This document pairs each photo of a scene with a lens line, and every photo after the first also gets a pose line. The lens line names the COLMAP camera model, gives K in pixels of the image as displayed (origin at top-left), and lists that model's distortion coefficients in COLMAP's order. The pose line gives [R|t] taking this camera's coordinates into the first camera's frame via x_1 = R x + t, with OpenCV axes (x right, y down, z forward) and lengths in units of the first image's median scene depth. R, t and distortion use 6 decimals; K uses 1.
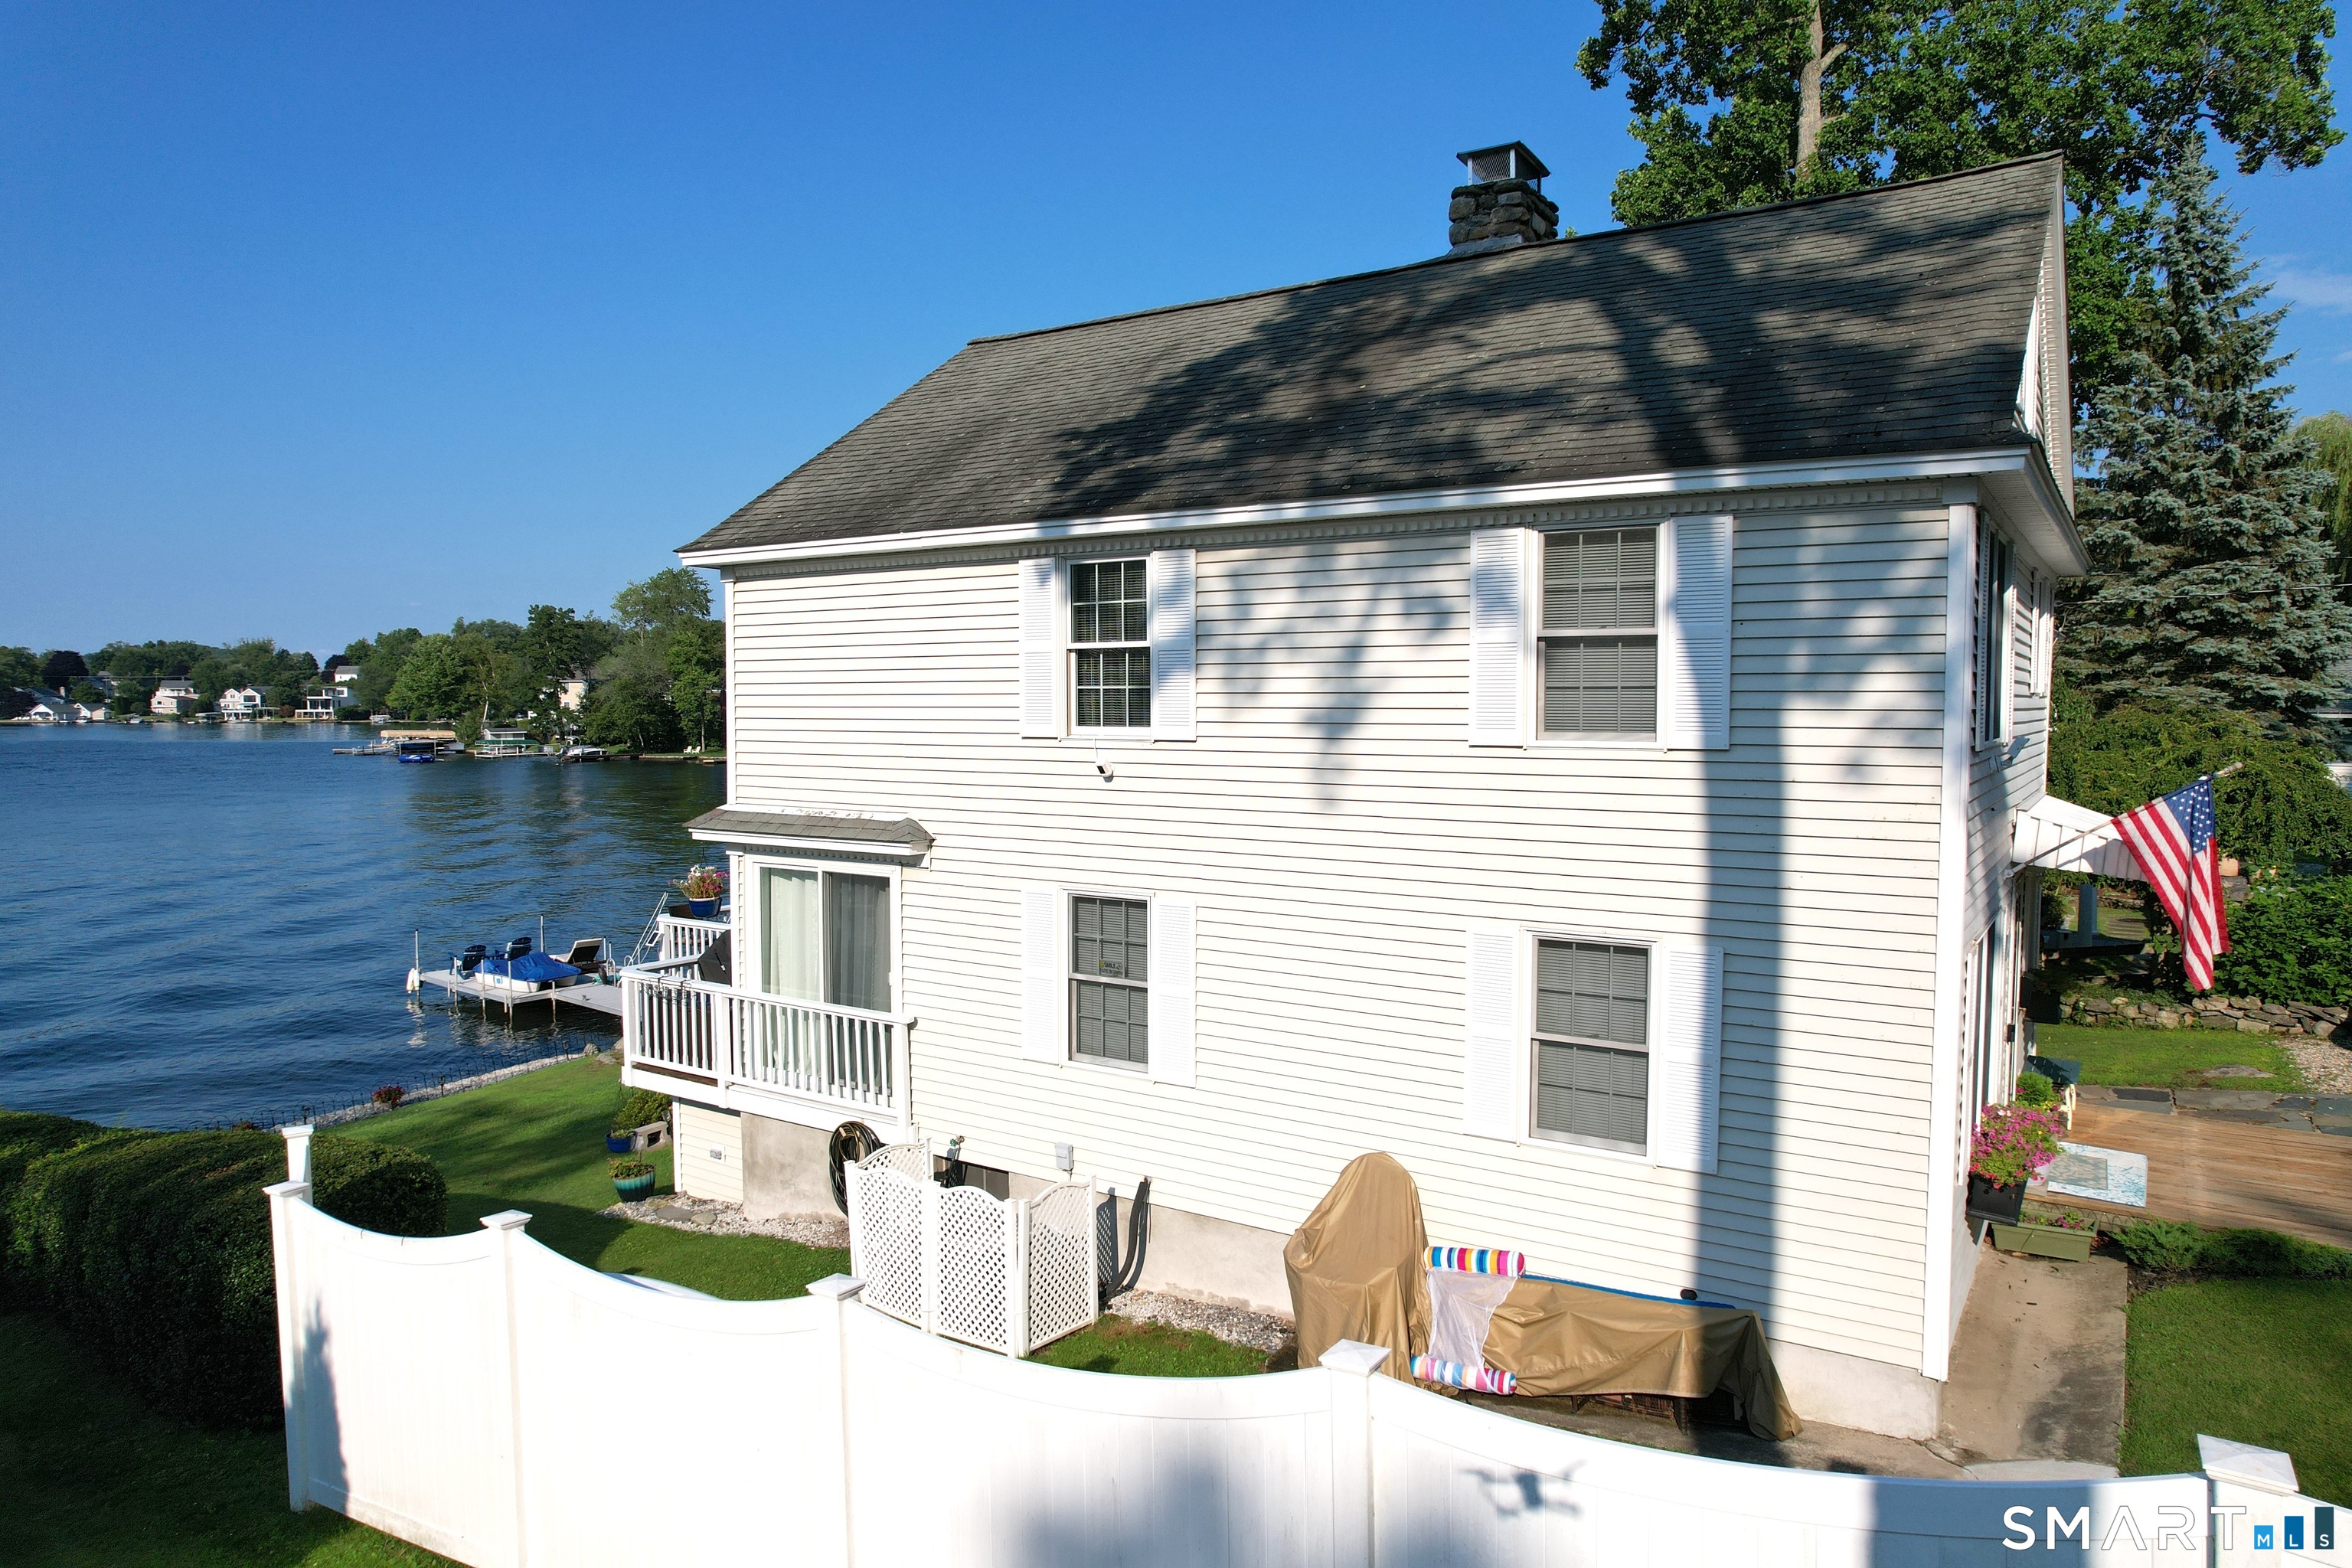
lens RADIAL K [[1503.3, 0, 1181.6], [0, 1503.3, 769.2], [0, 0, 1]] dist [-0.093851, 0.094506]
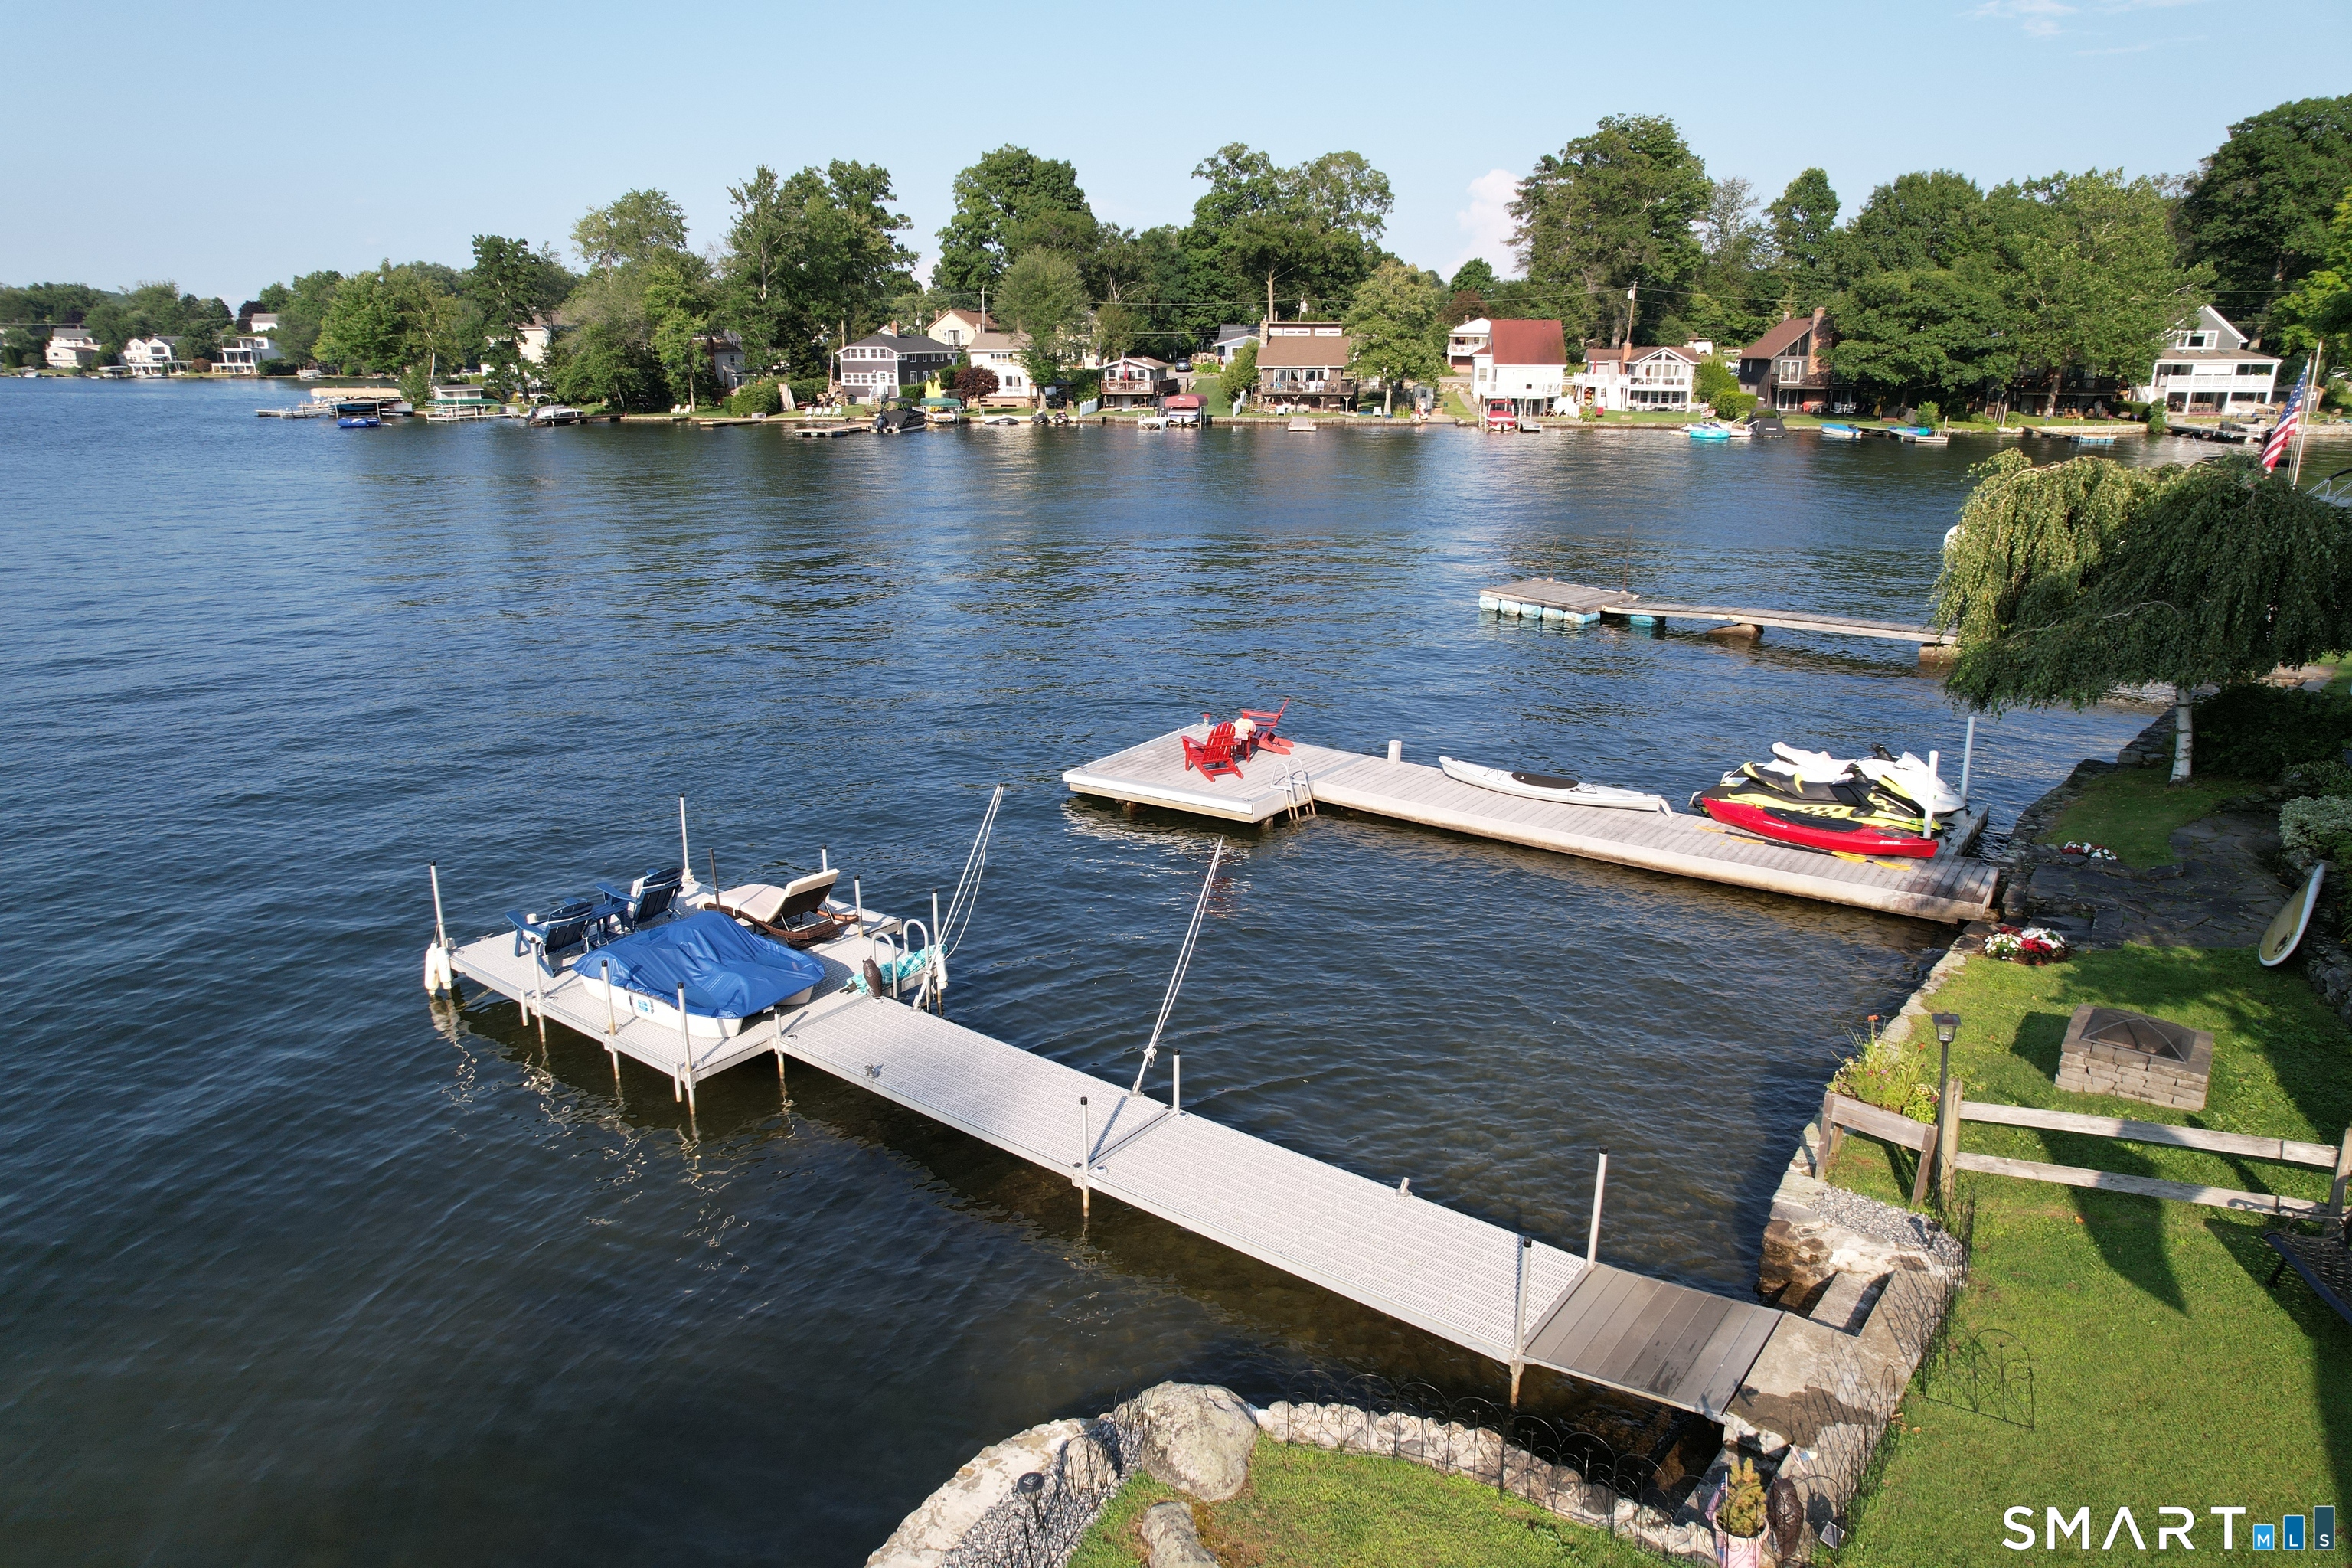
lens RADIAL K [[1503.3, 0, 1181.6], [0, 1503.3, 769.2], [0, 0, 1]] dist [-0.093851, 0.094506]
pose [[0.999748, -0.004795, 0.021925, -0.054045], [-0.000294, 0.974019, 0.226465, -0.004102], [-0.022441, -0.226415, 0.973772, 0.101322]]
